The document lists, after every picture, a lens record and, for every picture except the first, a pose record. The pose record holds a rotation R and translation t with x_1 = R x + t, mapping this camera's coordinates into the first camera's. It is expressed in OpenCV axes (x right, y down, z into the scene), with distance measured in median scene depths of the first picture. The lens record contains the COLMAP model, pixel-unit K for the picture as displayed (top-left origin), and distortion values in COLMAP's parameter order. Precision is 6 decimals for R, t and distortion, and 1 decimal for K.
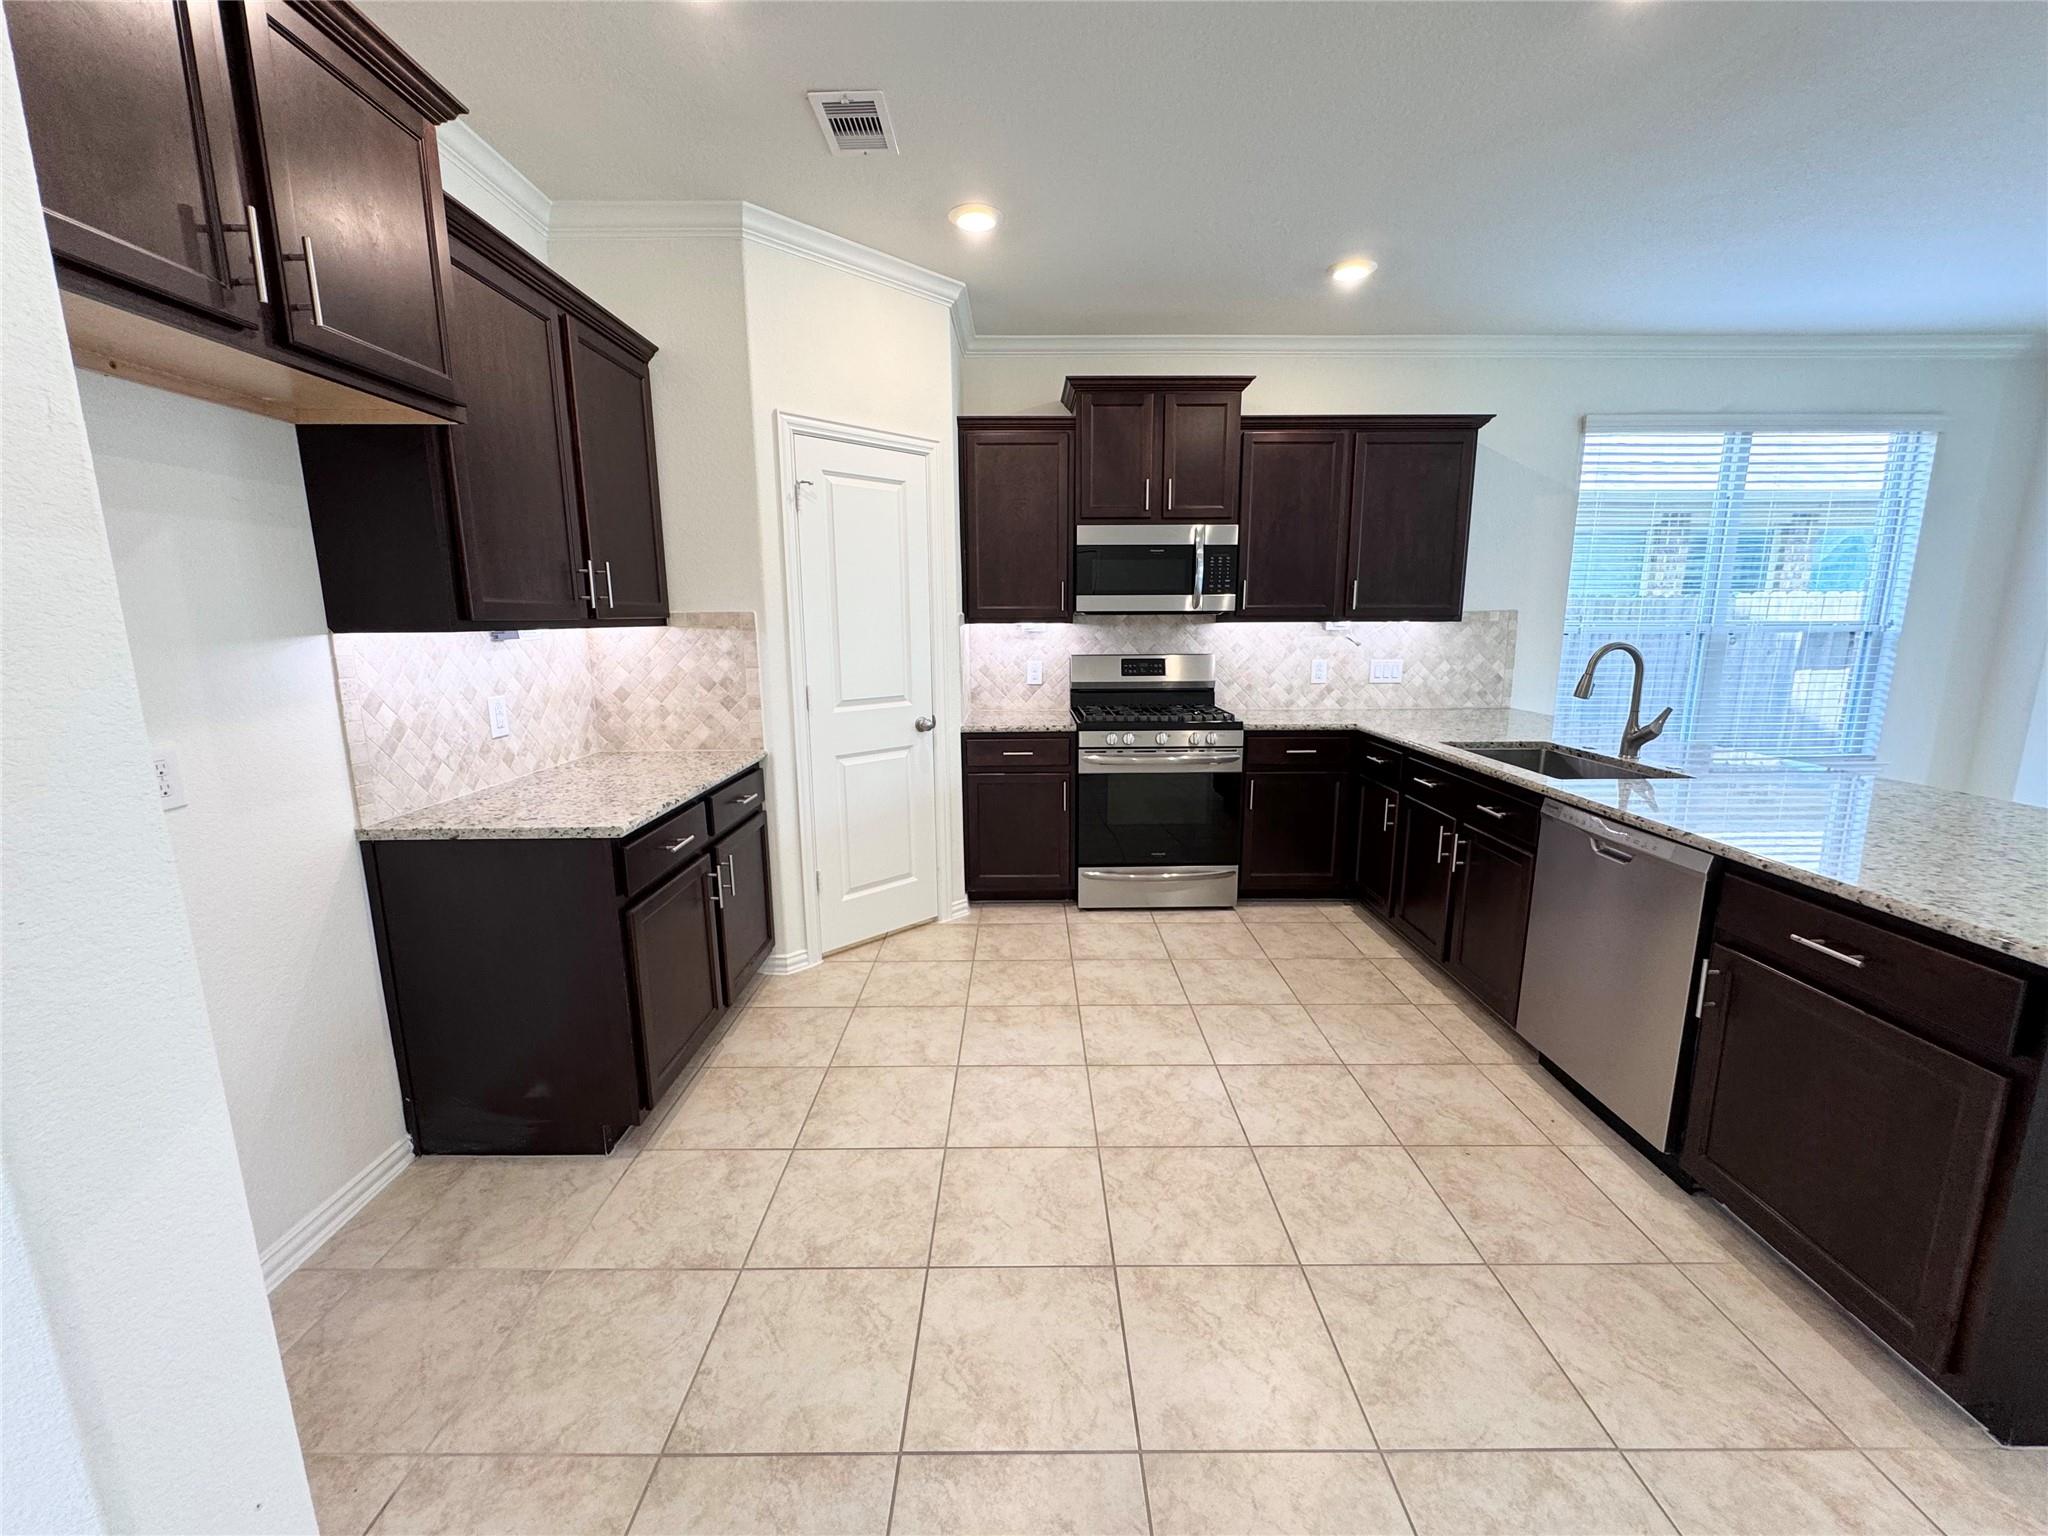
lens RADIAL K [[817.2, 0, 1018.6], [0, 817.2, 760.7], [0, 0, 1]] dist [-0.002424, -0.000275]
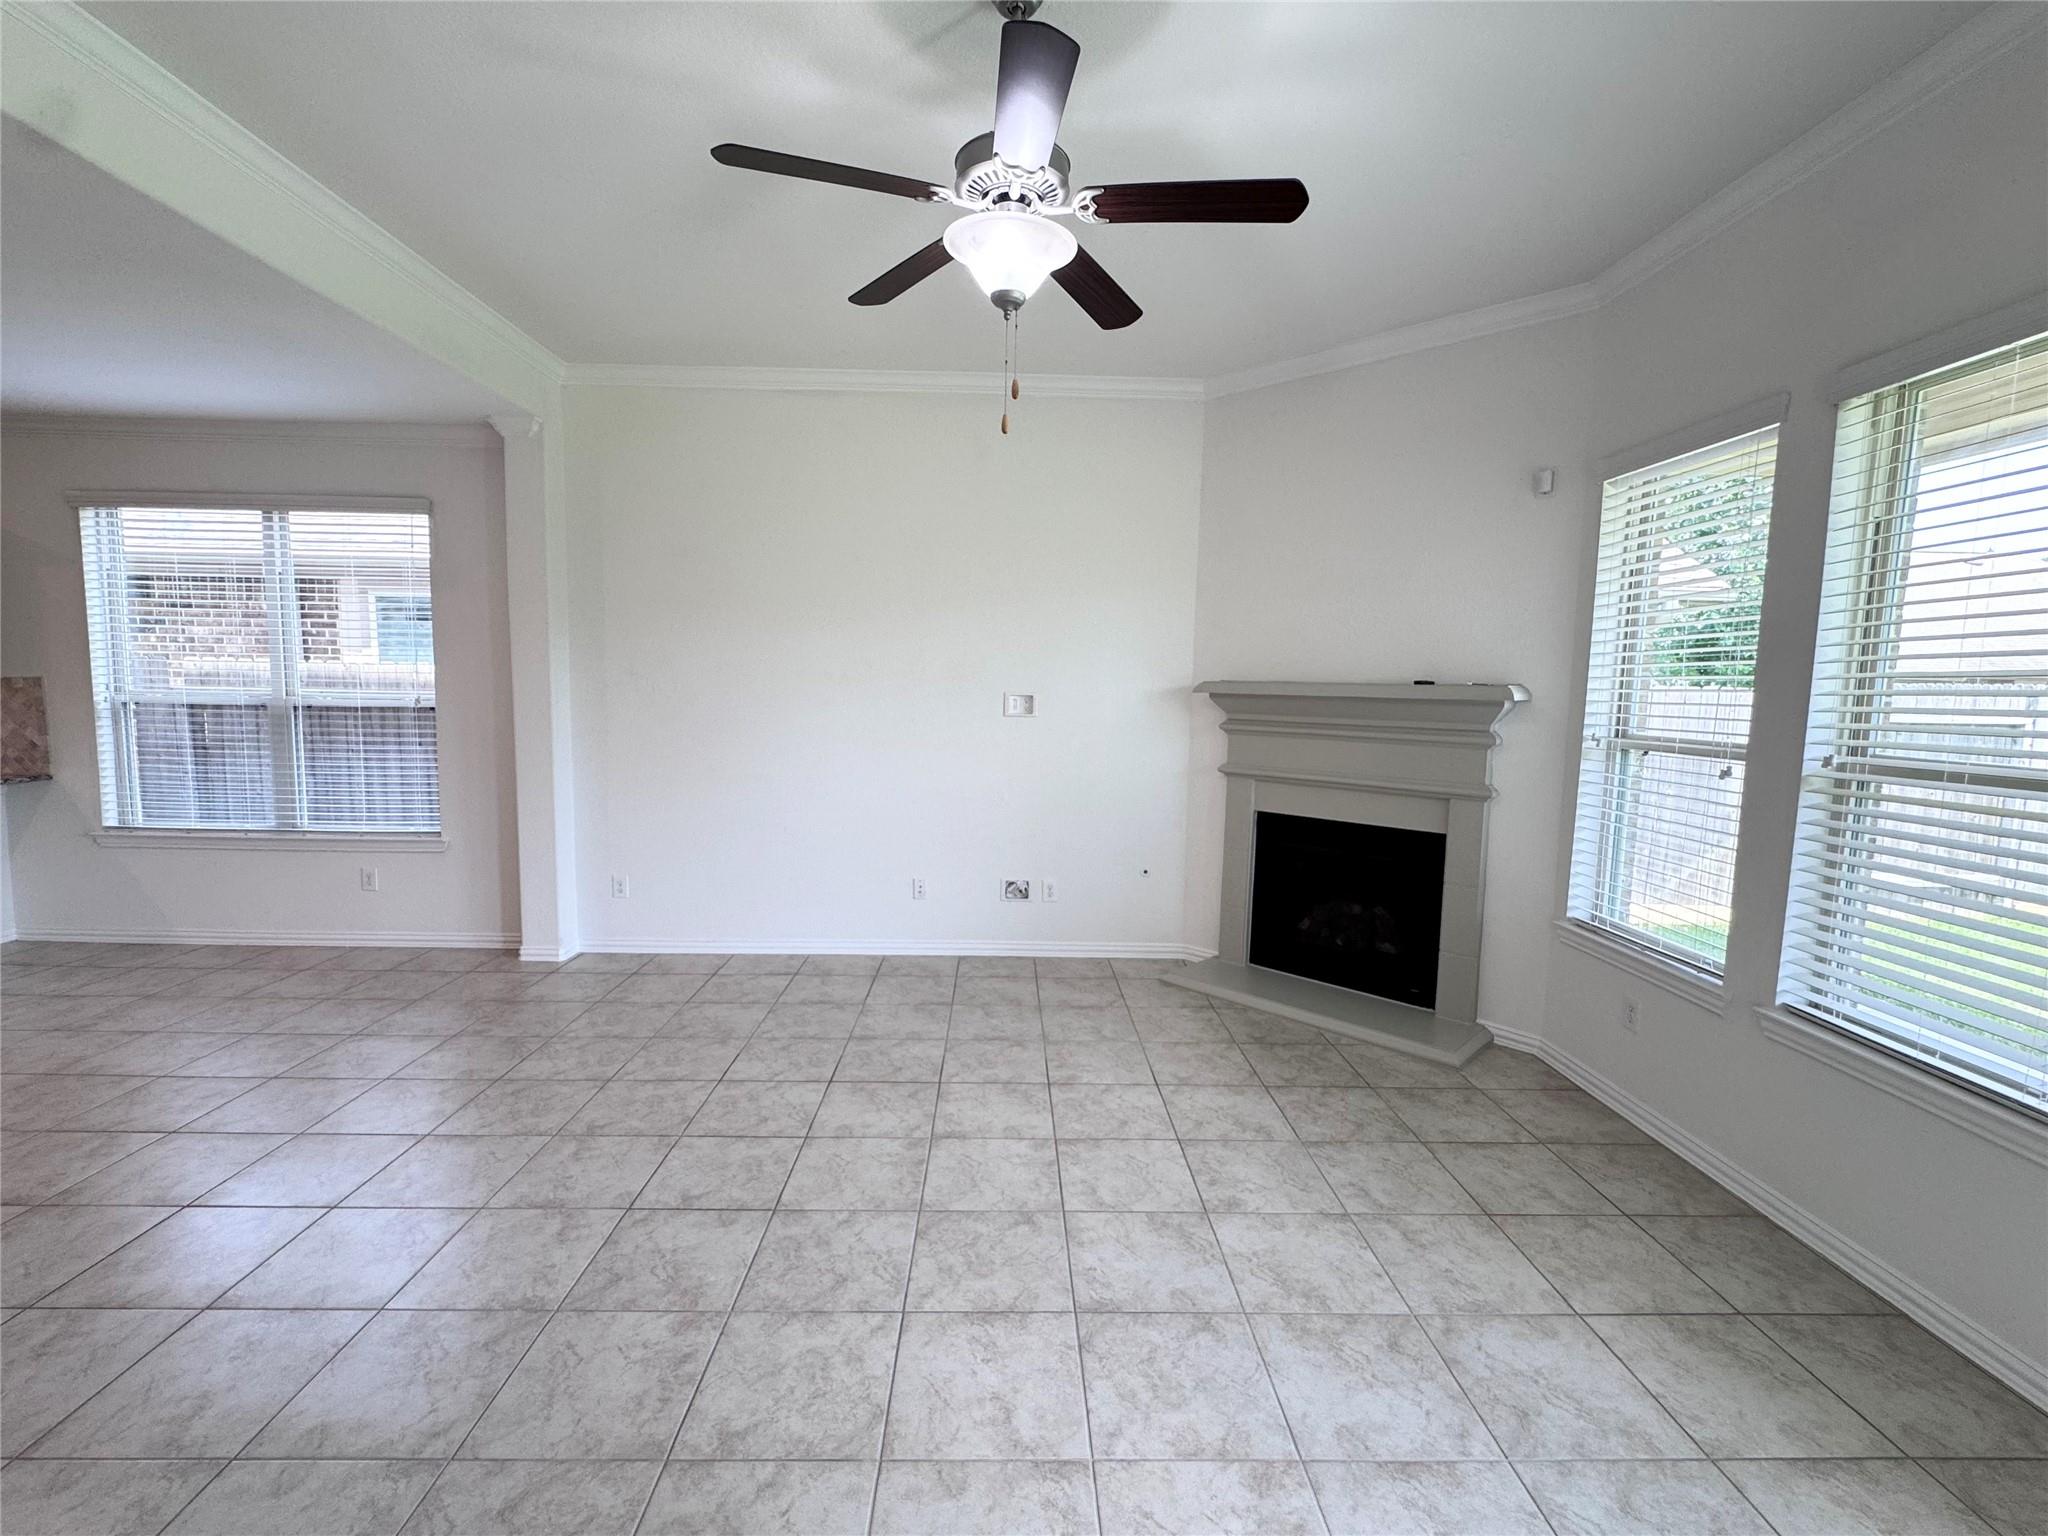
lens RADIAL K [[897.6, 0, 1028.2], [0, 897.6, 765.2], [0, 0, 1]] dist [0.004471, -0.000913]
pose [[0.999650, 0.023076, 0.012925, 2.023796], [-0.021598, 0.994267, -0.104726, 0.013612], [-0.015267, 0.104410, 0.994417, -0.115758]]
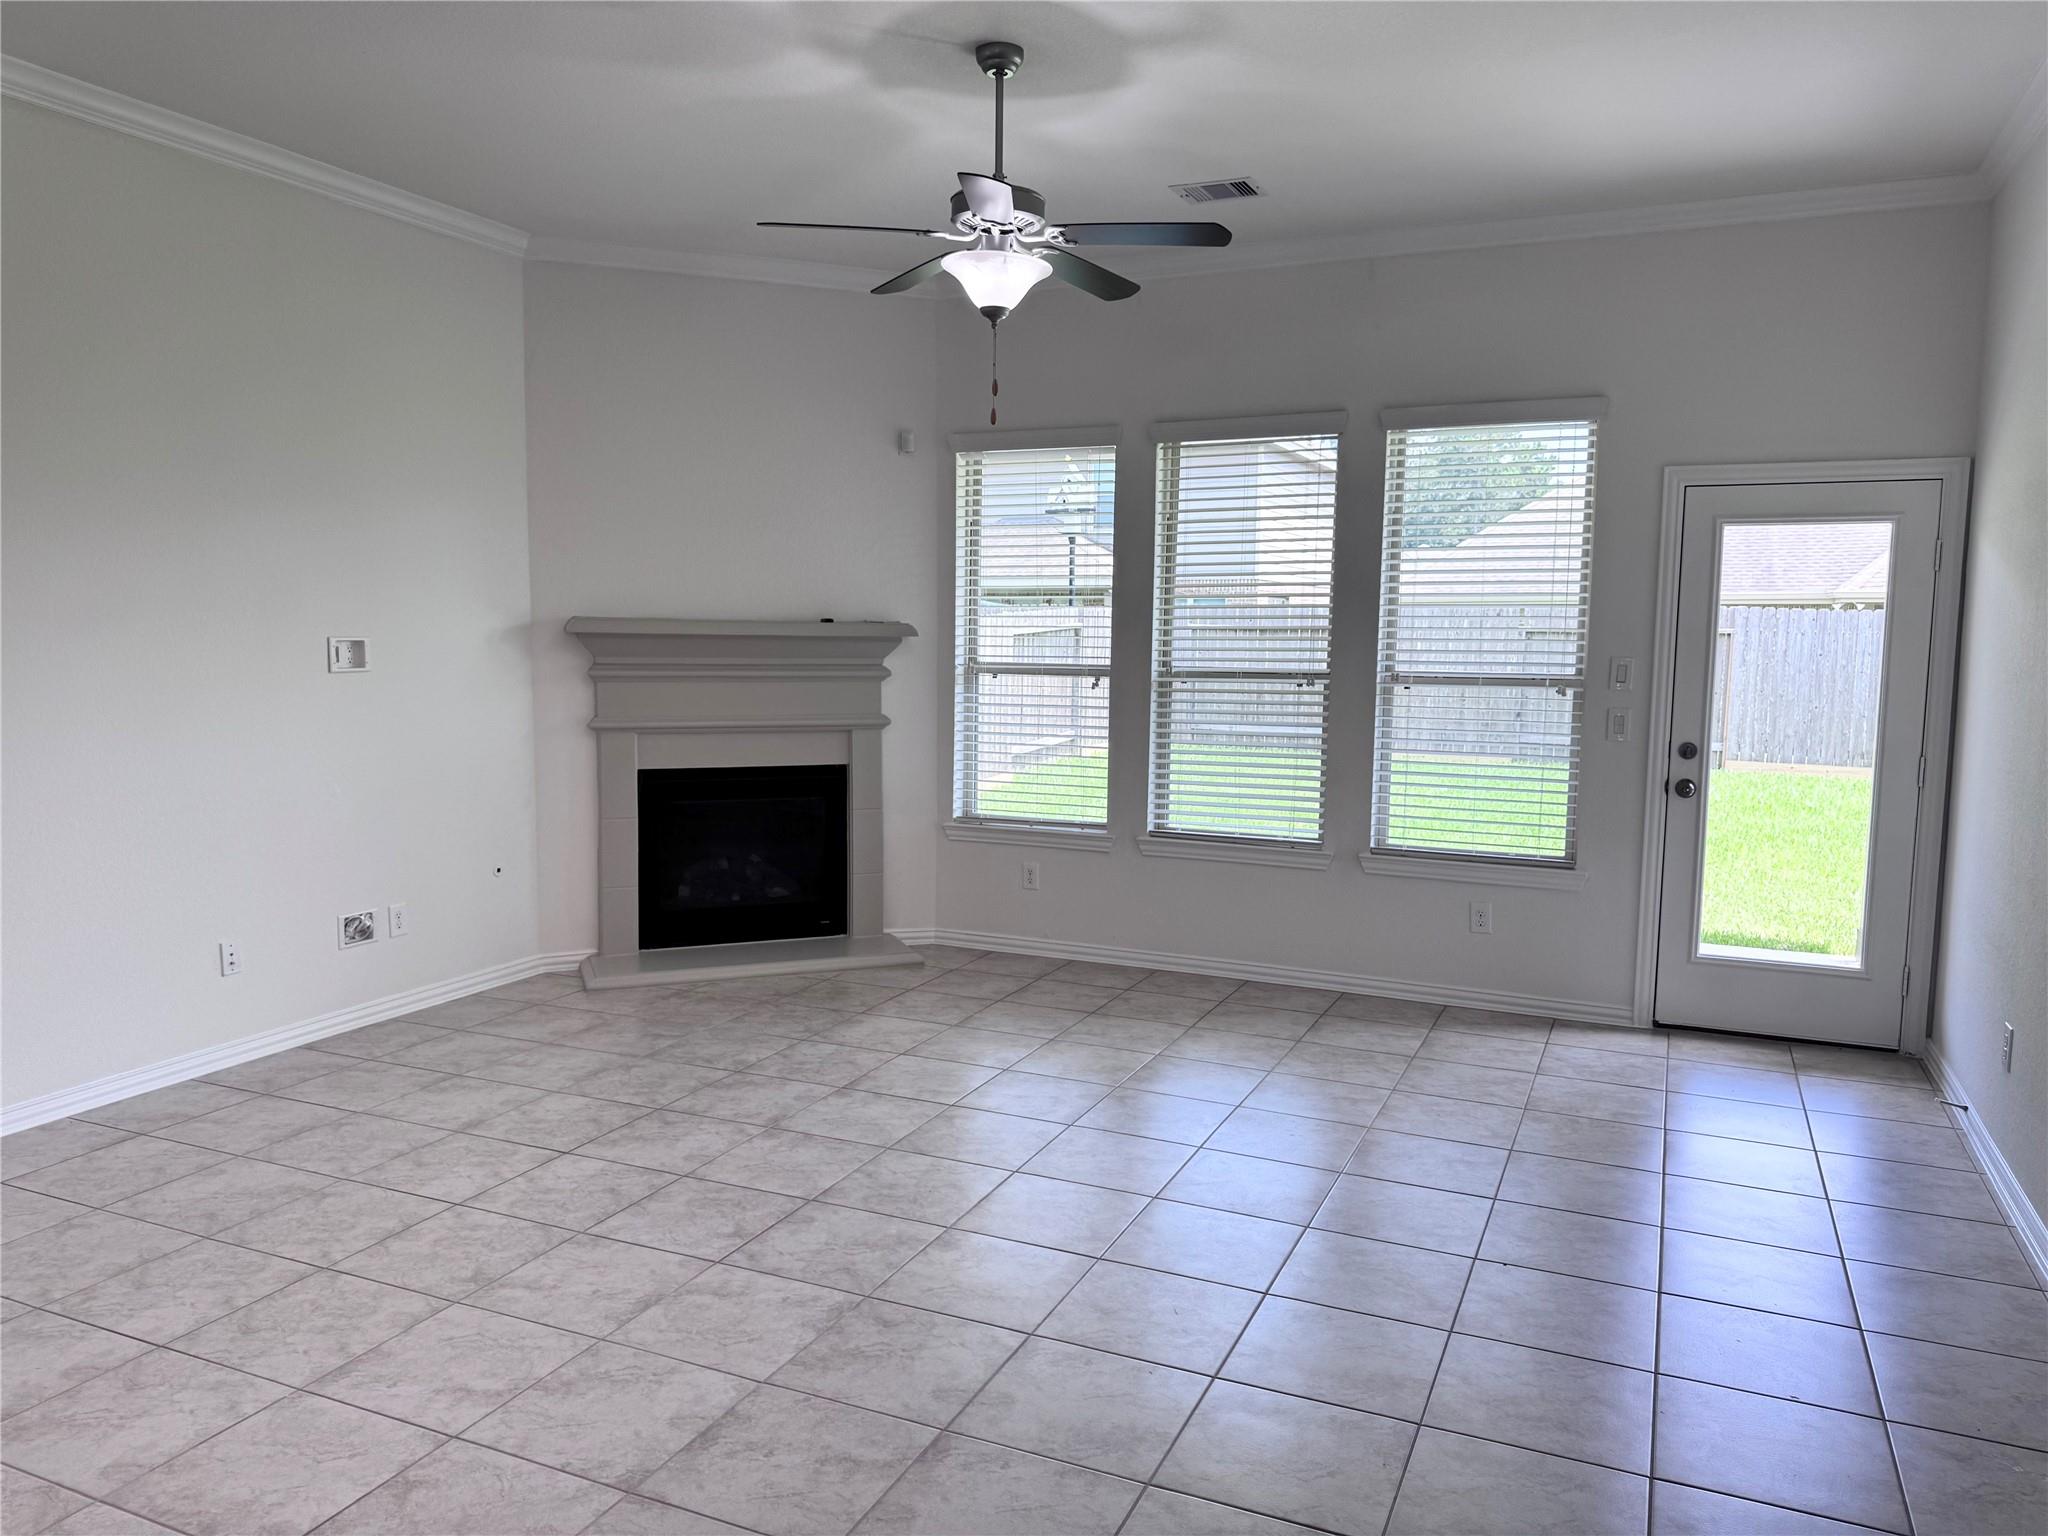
lens RADIAL K [[1436.2, 0, 1015.8], [0, 1436.2, 778.2], [0, 0, 1]] dist [0.070794, -0.089890]
pose [[0.422331, -0.087805, 0.902179, 1.055088], [0.164369, 0.986215, 0.019039, -0.008716], [-0.891414, 0.140249, 0.430942, -0.018753]]
